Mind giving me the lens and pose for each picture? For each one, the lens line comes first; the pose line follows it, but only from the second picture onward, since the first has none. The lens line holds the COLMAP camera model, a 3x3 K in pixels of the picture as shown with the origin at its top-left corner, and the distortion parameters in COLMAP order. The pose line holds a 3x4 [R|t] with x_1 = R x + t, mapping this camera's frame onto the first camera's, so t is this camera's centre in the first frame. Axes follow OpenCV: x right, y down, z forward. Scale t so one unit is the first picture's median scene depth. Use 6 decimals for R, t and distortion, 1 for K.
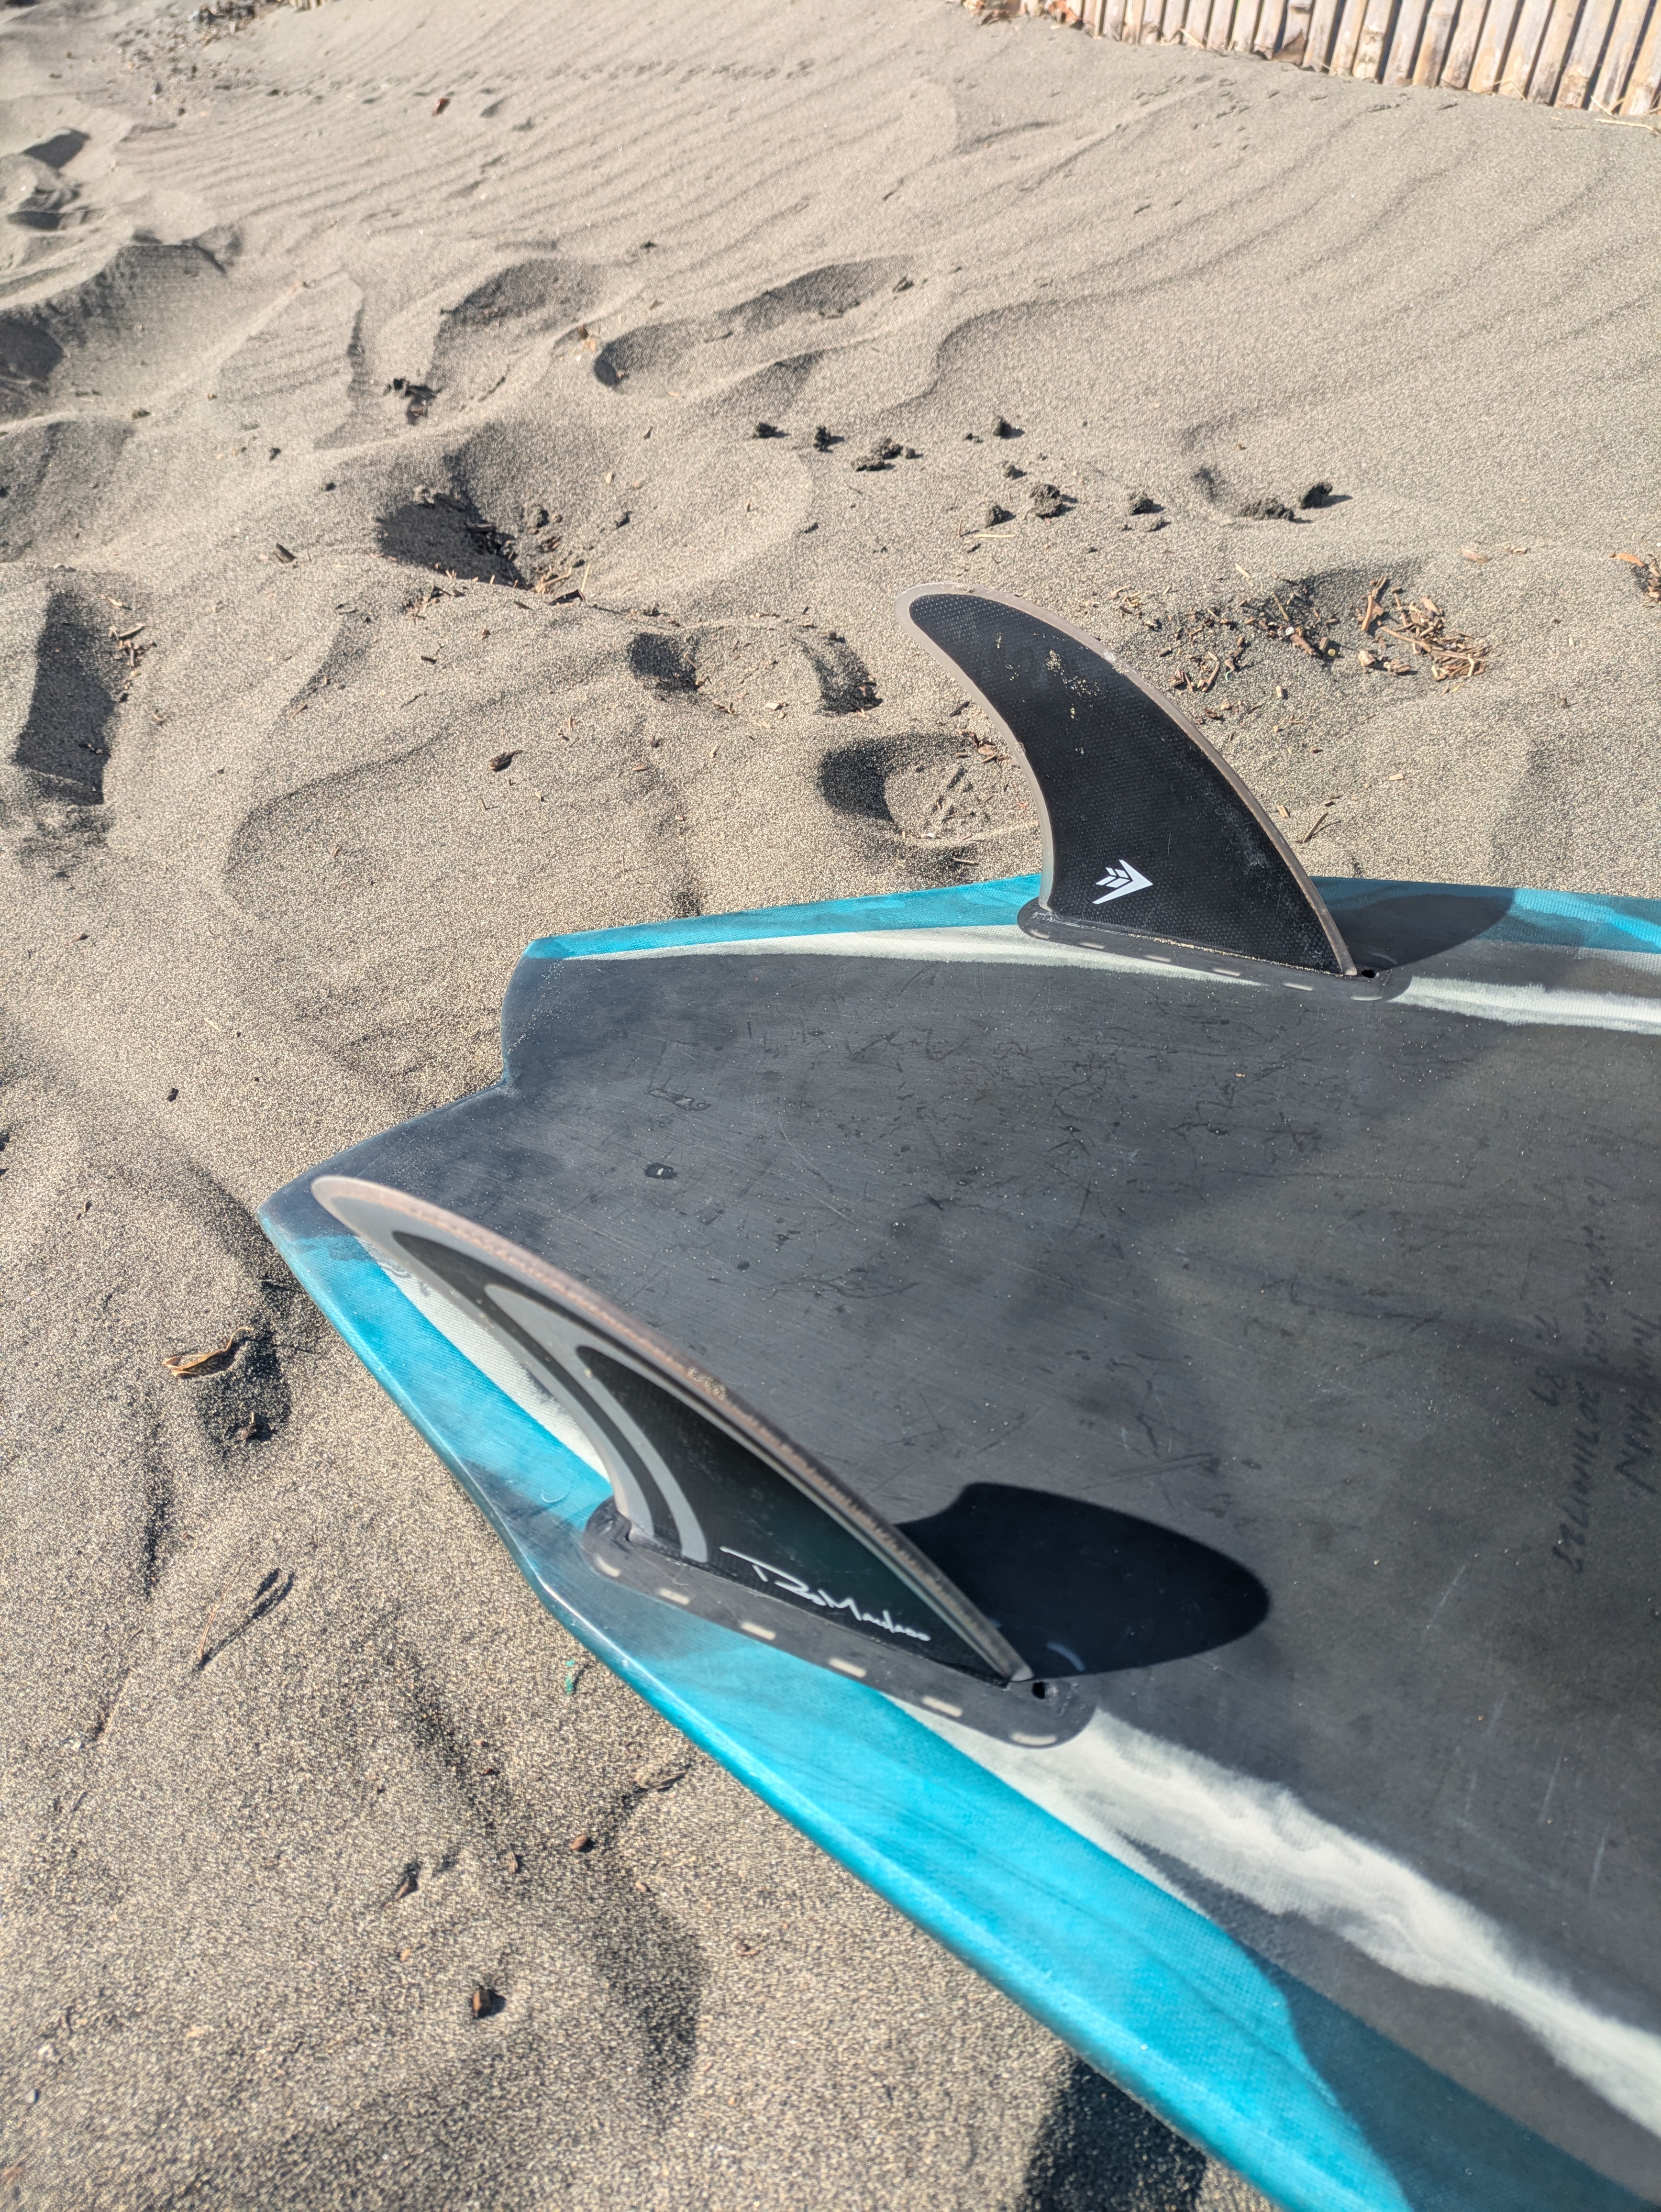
lens RADIAL K [[1651.4, 0, 791.3], [0, 1651.4, 1037.4], [0, 0, 1]] dist [0.039818, -0.013574]
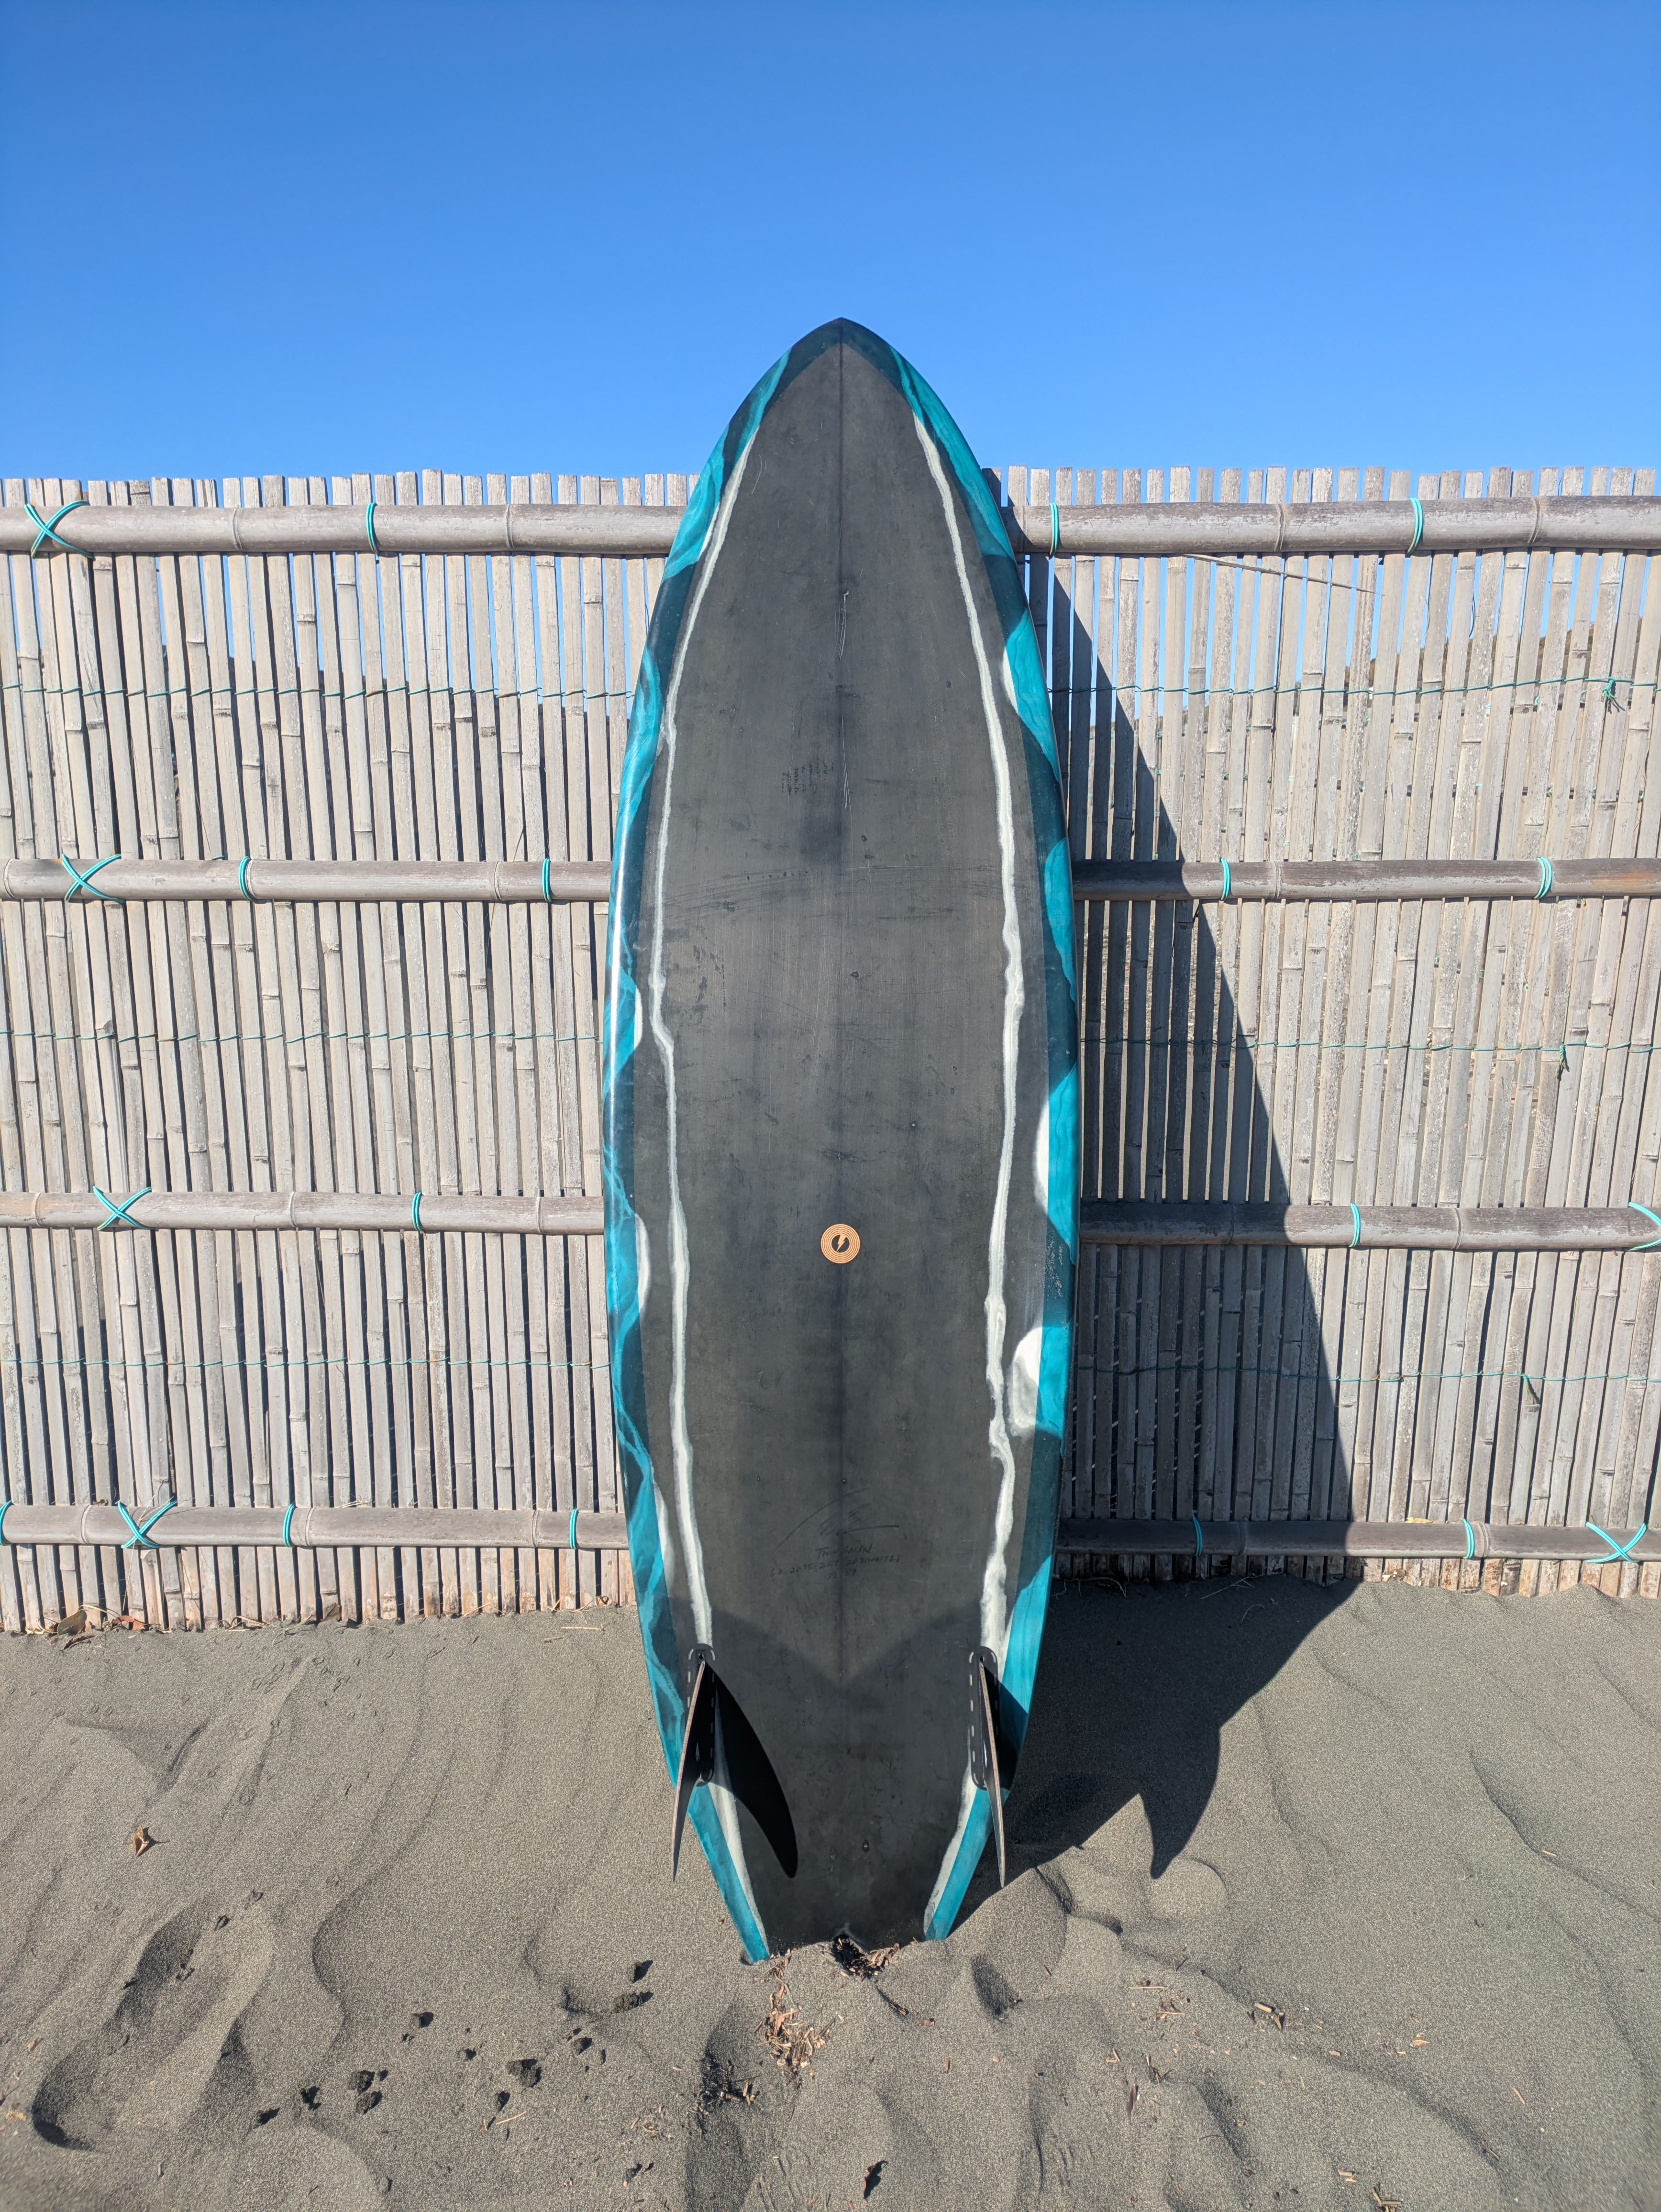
lens RADIAL K [[1651.4, 0, 817.6], [0, 1651.4, 1101.8], [0, 0, 1]] dist [0.039818, -0.013574]
pose [[0.643032, -0.193603, 0.740964, -0.495330], [0.524008, 0.816808, -0.241331, -0.397030], [-0.558503, 0.543455, 0.626683, -0.508768]]
